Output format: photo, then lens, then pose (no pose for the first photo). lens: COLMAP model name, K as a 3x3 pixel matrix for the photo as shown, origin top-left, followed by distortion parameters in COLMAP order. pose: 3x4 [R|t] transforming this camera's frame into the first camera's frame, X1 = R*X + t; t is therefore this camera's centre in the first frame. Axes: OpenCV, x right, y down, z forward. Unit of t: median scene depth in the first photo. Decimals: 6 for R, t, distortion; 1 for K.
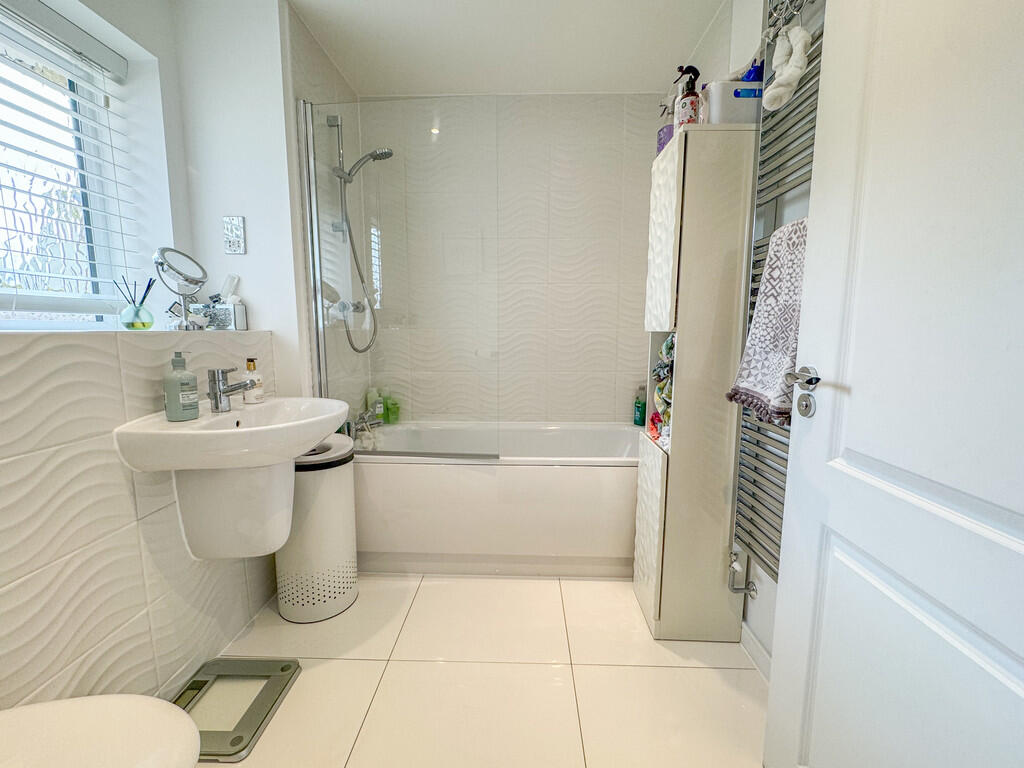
lens RADIAL K [[428.7, 0, 514.7], [0, 428.7, 384.3], [0, 0, 1]] dist [-0.001464, 0.000340]
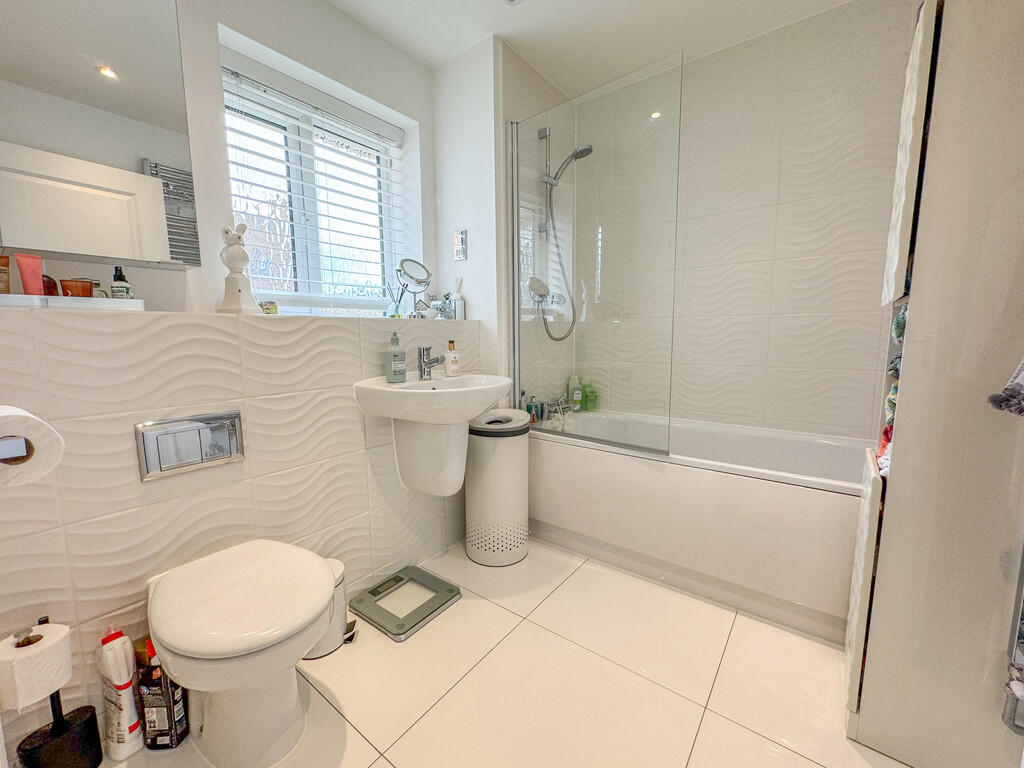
lens RADIAL K [[417.0, 0, 512.0], [0, 417.0, 384.0], [0, 0, 1]] dist [-0.002167, 0.000224]
pose [[0.813108, 0.062719, -0.578725, 0.237934], [-0.062798, 0.997828, 0.019907, 0.030810], [0.578716, 0.020156, 0.815280, 0.101612]]
